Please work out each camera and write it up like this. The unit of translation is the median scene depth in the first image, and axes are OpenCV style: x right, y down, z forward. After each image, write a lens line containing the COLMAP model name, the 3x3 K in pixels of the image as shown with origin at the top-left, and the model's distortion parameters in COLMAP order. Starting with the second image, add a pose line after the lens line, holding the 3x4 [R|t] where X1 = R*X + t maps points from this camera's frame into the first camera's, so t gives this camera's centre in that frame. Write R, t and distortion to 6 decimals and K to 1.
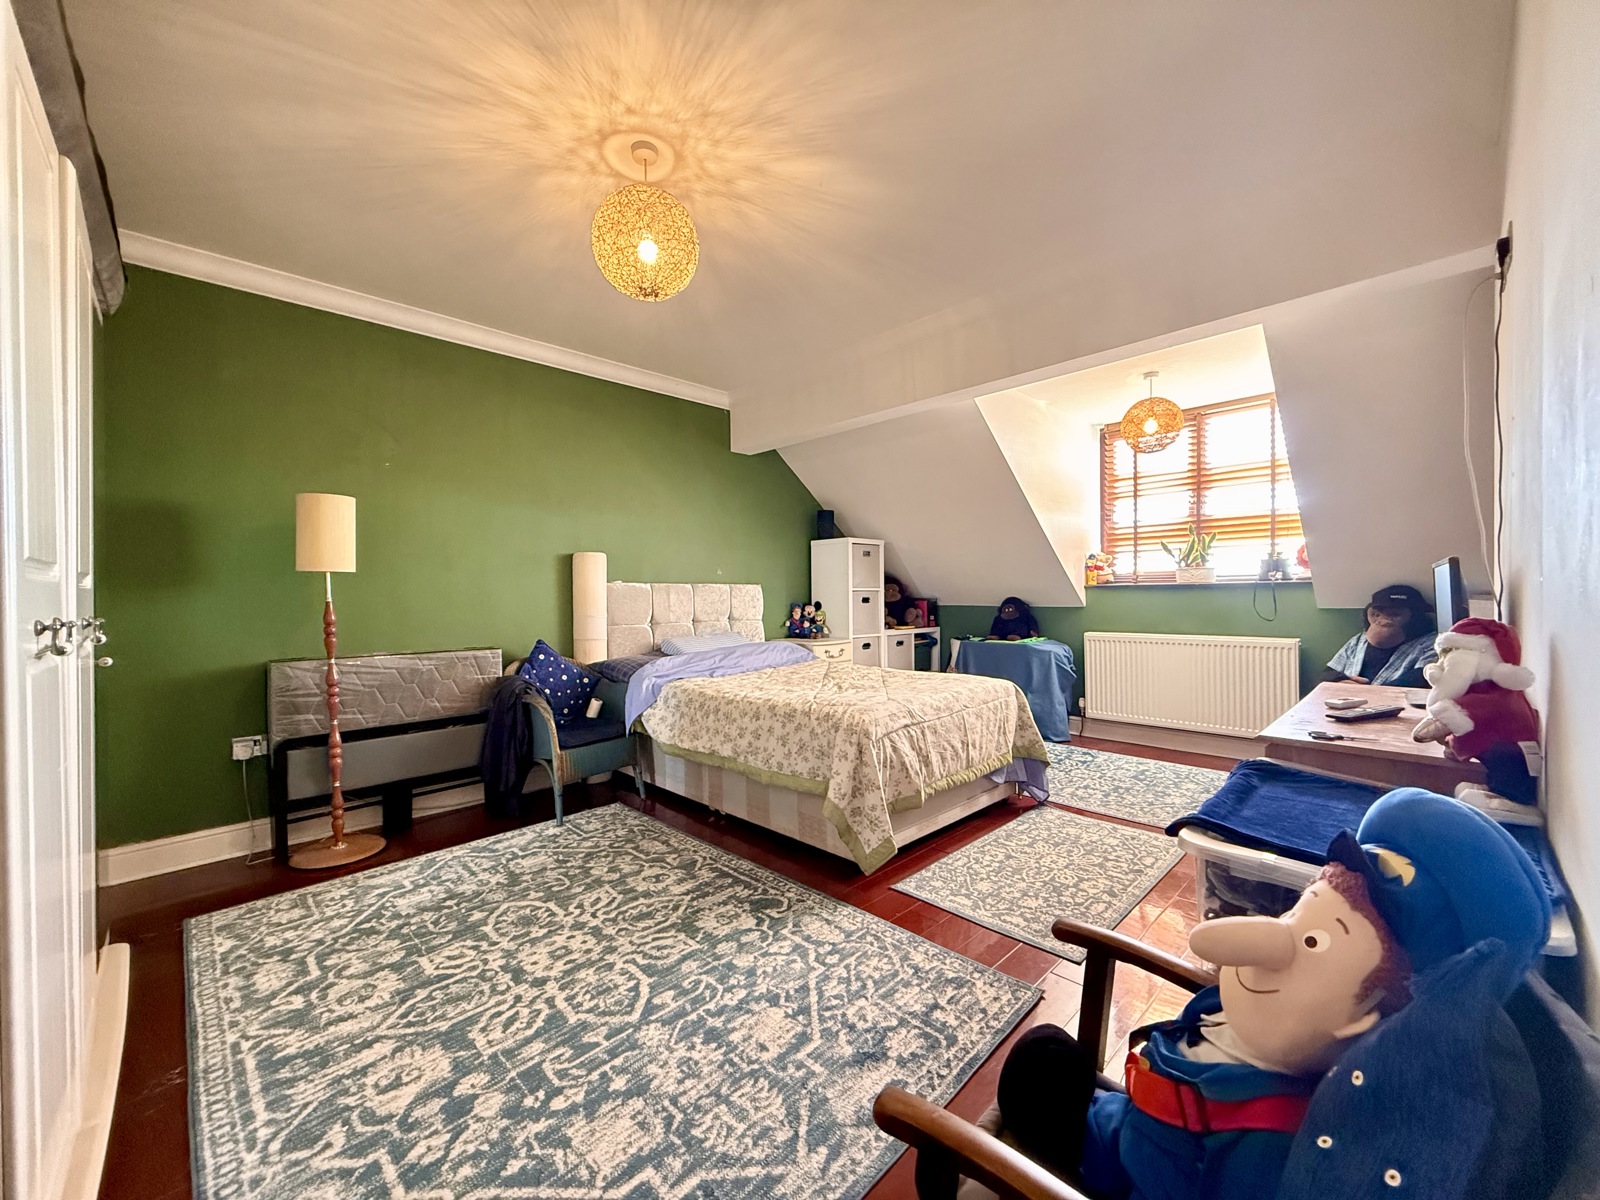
lens RADIAL K [[631.3, 0, 796.2], [0, 631.3, 595.3], [0, 0, 1]] dist [0.012255, -0.003808]
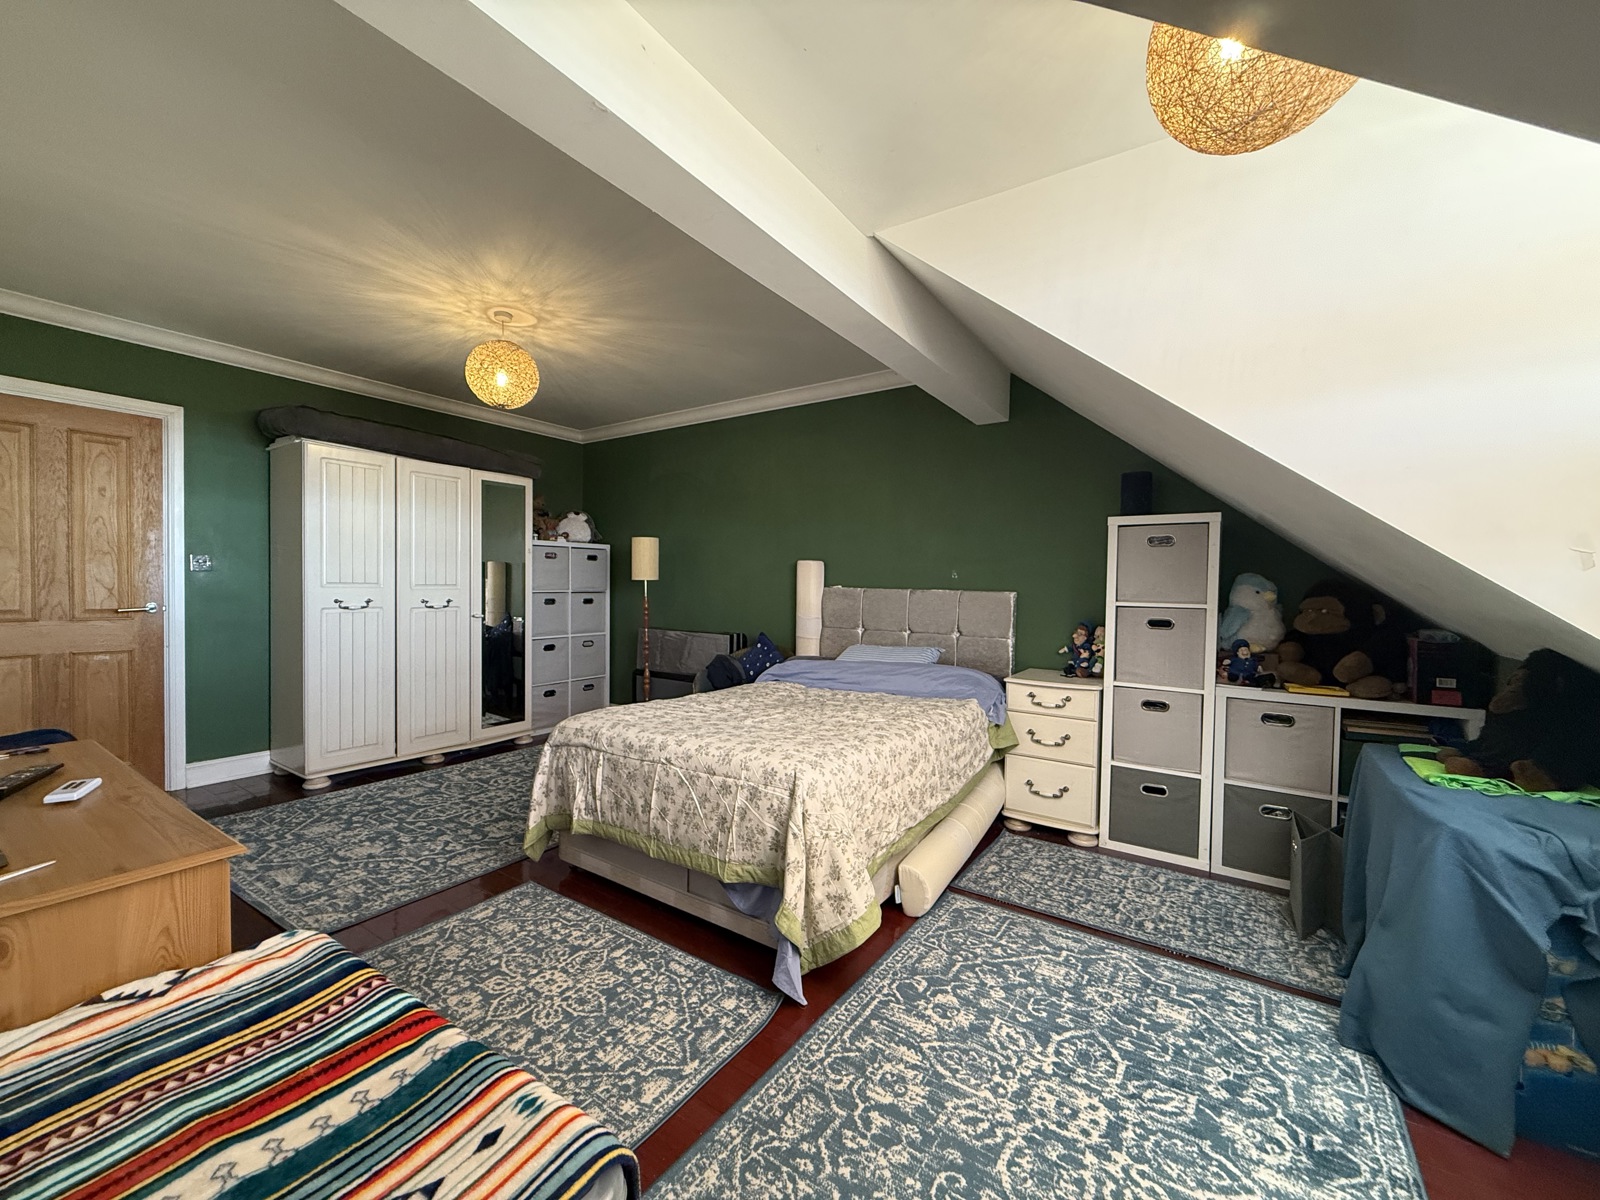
lens RADIAL K [[631.3, 0, 790.8], [0, 631.3, 598.1], [0, 0, 1]] dist [0.012255, -0.003808]
pose [[0.194867, 0.031219, -0.980333, 1.576834], [-0.018526, 0.999432, 0.028145, -0.065225], [0.980655, 0.012677, 0.195335, 1.517800]]
